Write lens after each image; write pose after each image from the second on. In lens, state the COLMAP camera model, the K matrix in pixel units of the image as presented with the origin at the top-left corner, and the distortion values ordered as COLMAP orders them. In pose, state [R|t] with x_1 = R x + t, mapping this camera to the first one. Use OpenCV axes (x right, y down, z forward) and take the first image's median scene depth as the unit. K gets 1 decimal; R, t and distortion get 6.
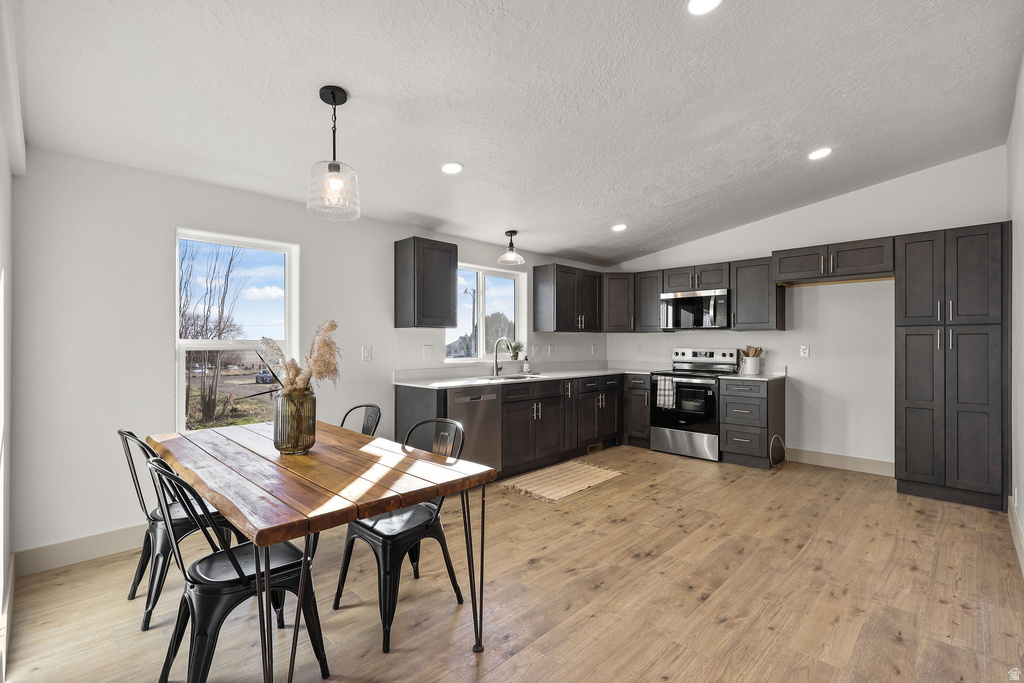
lens RADIAL K [[463.9, 0, 509.6], [0, 463.9, 342.3], [0, 0, 1]] dist [0.000413, 0.001186]
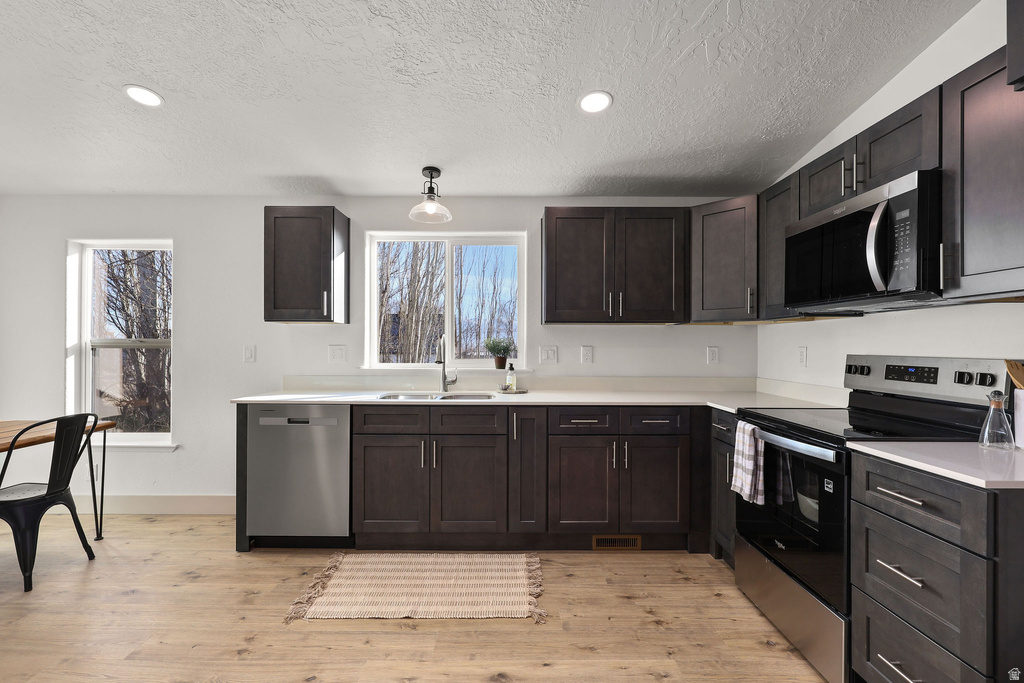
lens RADIAL K [[463.9, 0, 509.6], [0, 463.9, 346.6], [0, 0, 1]] dist [0.000413, 0.001186]
pose [[0.699979, 0.003389, -0.714155, 0.598867], [-0.002167, 0.999994, 0.002621, 0.006255], [0.714160, -0.000288, 0.699983, 0.691665]]
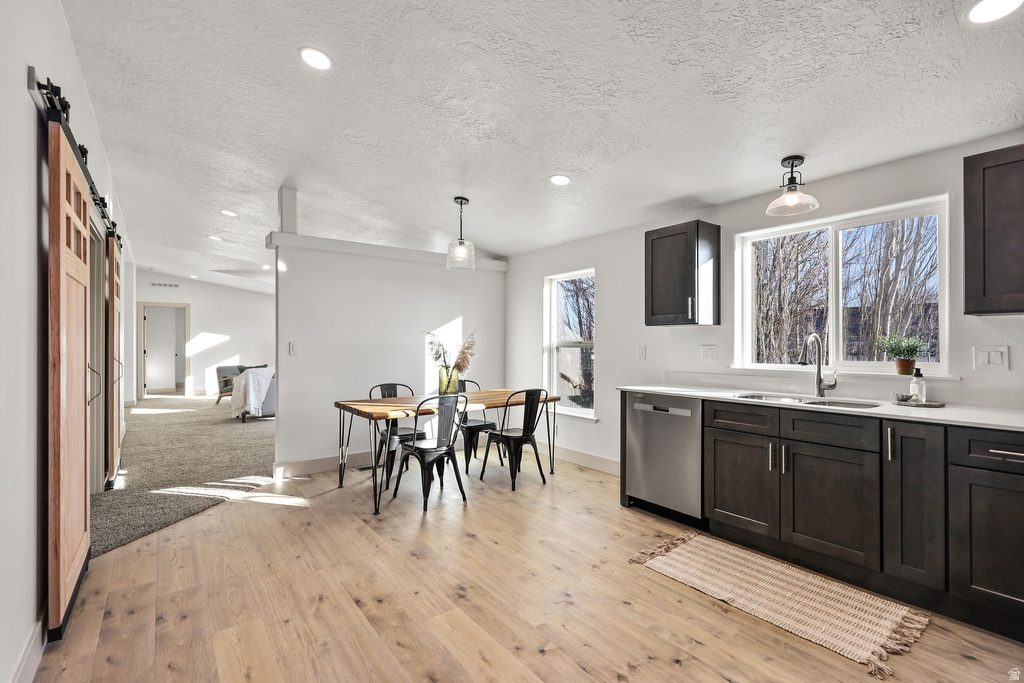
lens RADIAL K [[463.9, 0, 504.8], [0, 463.9, 342.9], [0, 0, 1]] dist [0.000413, 0.001186]
pose [[-0.156416, -0.004150, -0.987683, 0.732122], [0.001014, 0.999990, -0.004363, 0.005562], [0.987691, -0.001684, -0.156410, 0.798671]]
